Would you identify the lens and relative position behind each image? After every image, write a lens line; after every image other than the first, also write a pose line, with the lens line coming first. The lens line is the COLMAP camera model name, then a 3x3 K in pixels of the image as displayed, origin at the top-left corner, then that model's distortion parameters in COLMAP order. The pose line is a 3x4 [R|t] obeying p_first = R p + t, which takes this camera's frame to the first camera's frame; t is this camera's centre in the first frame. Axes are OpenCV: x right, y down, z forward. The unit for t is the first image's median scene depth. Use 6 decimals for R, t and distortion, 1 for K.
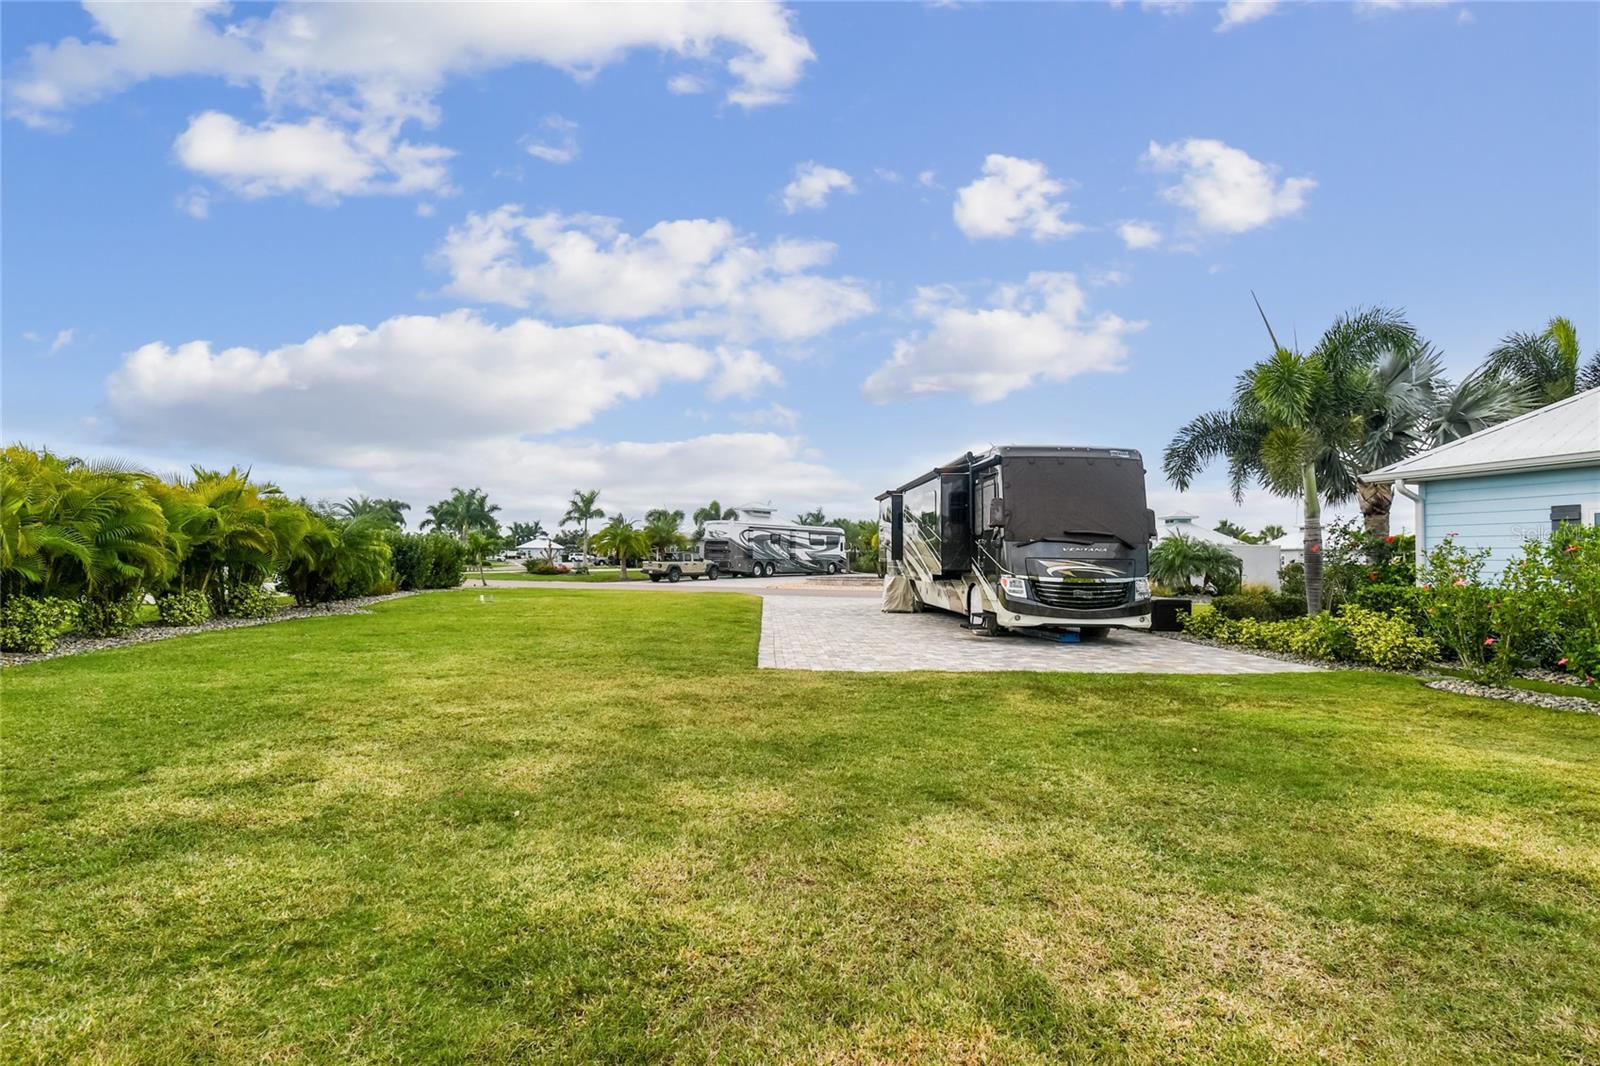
lens RADIAL K [[805.3, 0, 800.0], [0, 805.3, 533.0], [0, 0, 1]] dist [0.049587, 0.000117]
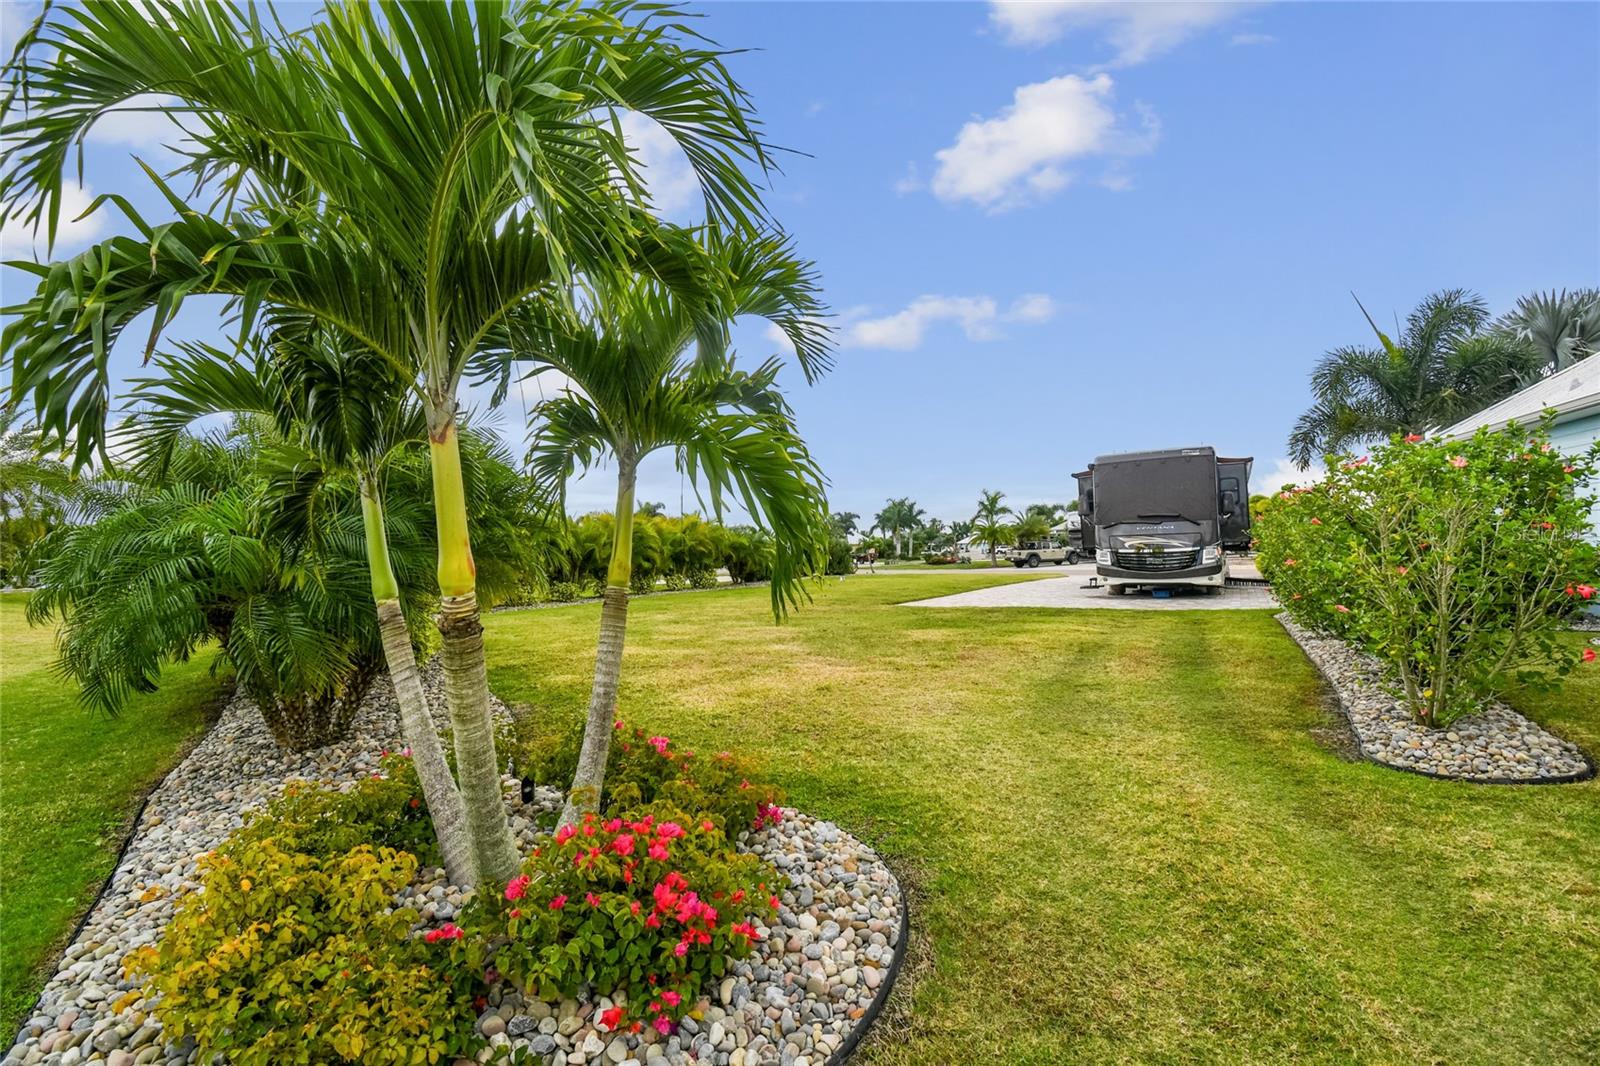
lens RADIAL K [[805.3, 0, 800.0], [0, 805.3, 533.0], [0, 0, 1]] dist [0.049587, 0.000117]
pose [[0.828082, -0.054509, -0.557951, 0.452327], [0.059143, 0.998202, -0.009743, 0.005232], [0.557479, -0.024930, 0.829817, -0.337391]]
